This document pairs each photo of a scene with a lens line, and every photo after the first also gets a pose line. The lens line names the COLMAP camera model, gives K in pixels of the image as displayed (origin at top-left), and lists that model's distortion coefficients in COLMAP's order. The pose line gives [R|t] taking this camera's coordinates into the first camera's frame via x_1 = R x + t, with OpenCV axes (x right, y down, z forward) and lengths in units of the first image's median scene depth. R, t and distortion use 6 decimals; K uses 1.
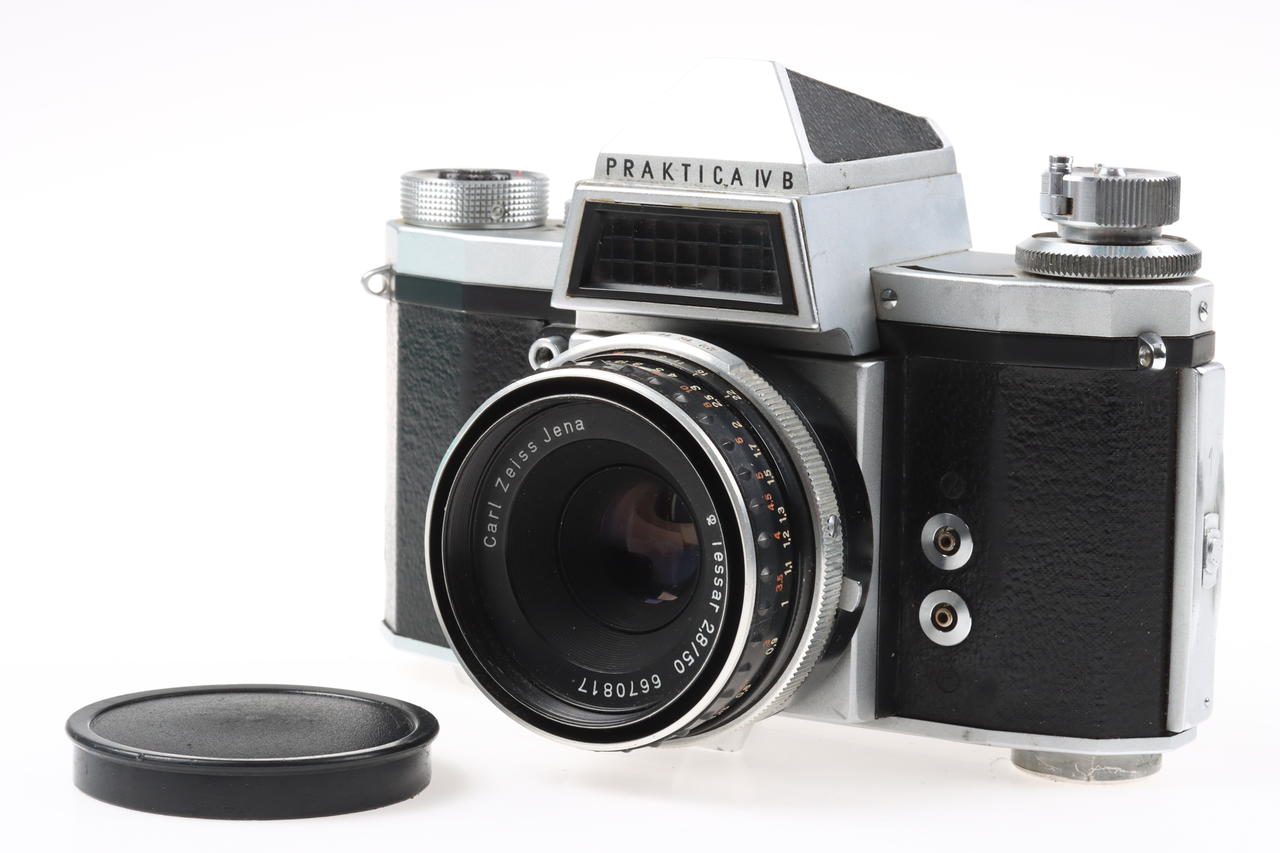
lens RADIAL K [[3811.8, 0, 640.0], [0, 3811.8, 426.5], [0, 0, 1]] dist [0.006205, 0.026250]
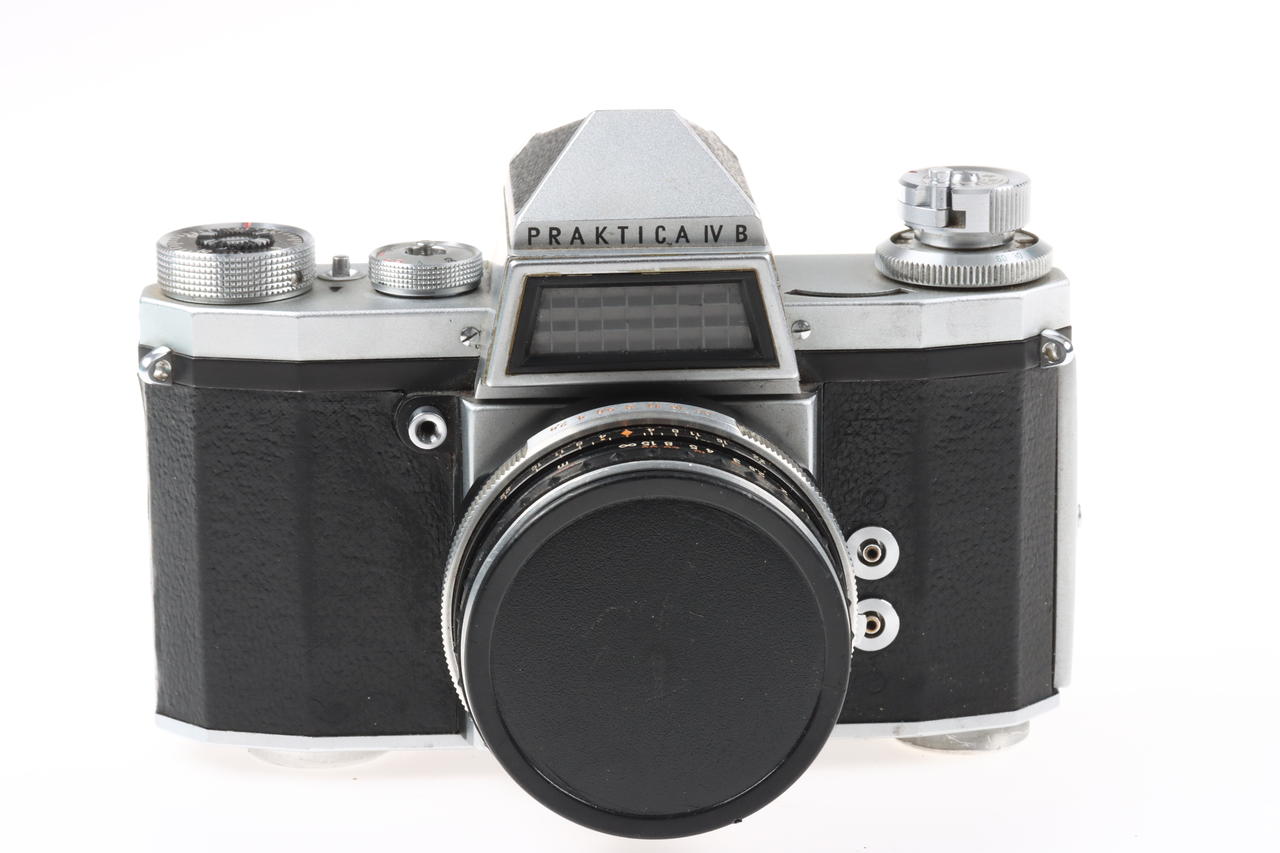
lens RADIAL K [[3811.8, 0, 640.0], [0, 3811.8, 426.5], [0, 0, 1]] dist [0.006205, 0.026250]
pose [[0.837304, -0.167224, 0.520537, -0.506527], [0.112674, 0.984417, 0.135008, -0.150702], [-0.535002, -0.054392, 0.843098, 0.163728]]
